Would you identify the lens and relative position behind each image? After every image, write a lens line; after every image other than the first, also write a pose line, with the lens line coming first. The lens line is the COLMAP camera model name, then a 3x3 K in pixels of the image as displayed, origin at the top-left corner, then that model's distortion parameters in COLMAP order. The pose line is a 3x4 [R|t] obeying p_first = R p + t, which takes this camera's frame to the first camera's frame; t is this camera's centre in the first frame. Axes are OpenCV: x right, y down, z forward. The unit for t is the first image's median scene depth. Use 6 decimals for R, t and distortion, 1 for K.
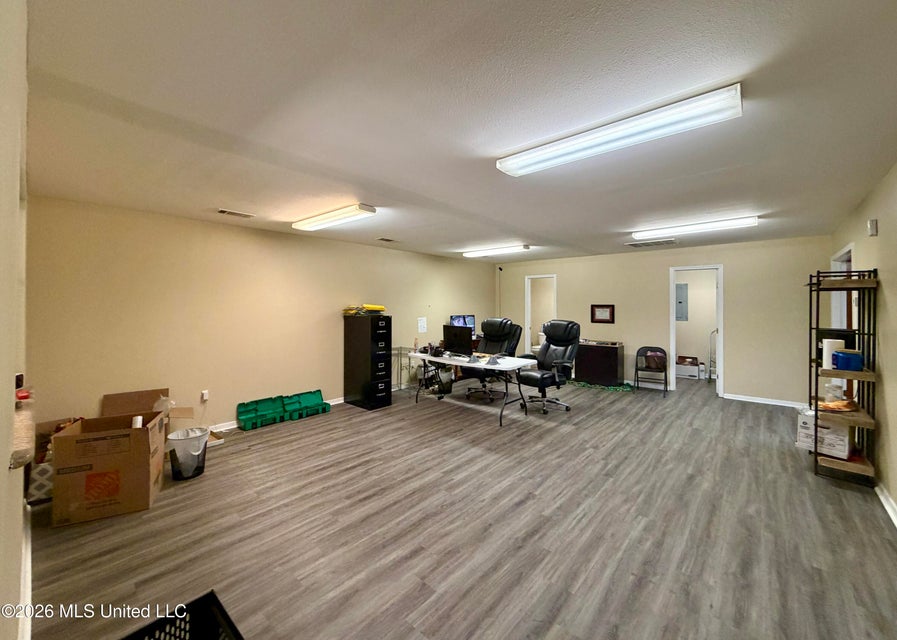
lens RADIAL K [[364.4, 0, 453.3], [0, 364.4, 306.6], [0, 0, 1]] dist [-0.003154, -0.000396]
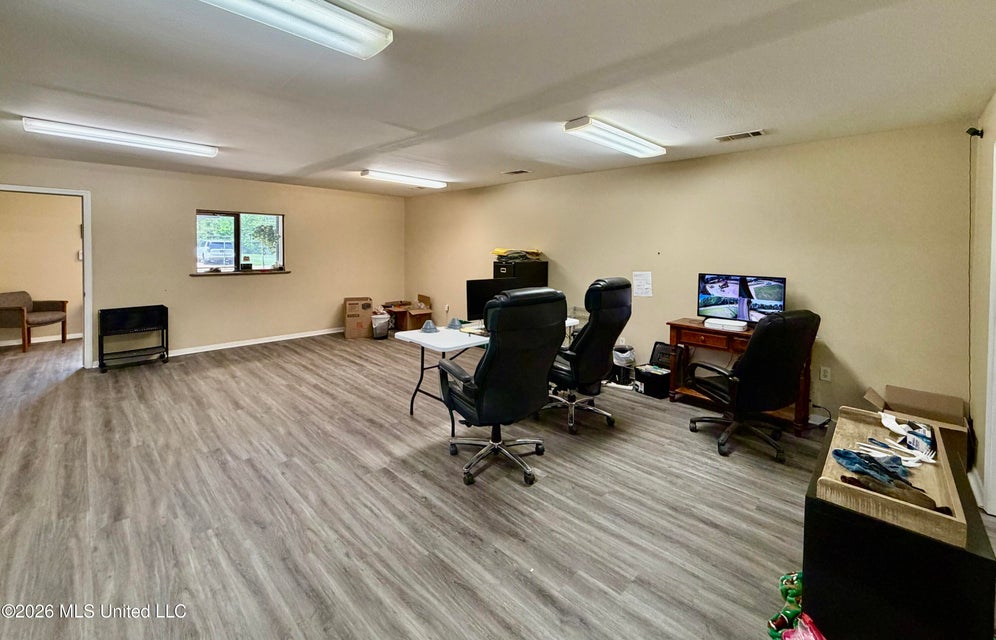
lens RADIAL K [[412.2, 0, 497.3], [0, 412.2, 251.2], [0, 0, 1]] dist [-0.002546, 0.001373]
pose [[-0.068013, 0.009917, -0.997635, 1.237559], [-0.013736, 0.999847, 0.010876, -0.020237], [0.997590, 0.014443, -0.067866, 1.590705]]
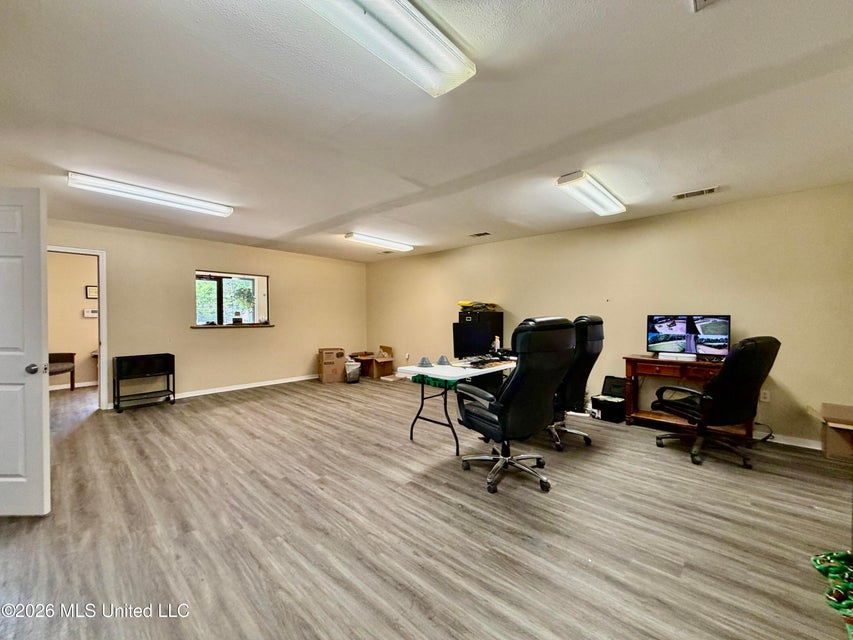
lens RADIAL K [[343.1, 0, 424.7], [0, 343.1, 316.7], [0, 0, 1]] dist [-0.001113, 0.000556]
pose [[-0.034062, 0.002724, -0.999416, 1.200900], [-0.002973, 0.999992, 0.002827, 0.053691], [0.999415, 0.003068, -0.034054, 1.370723]]
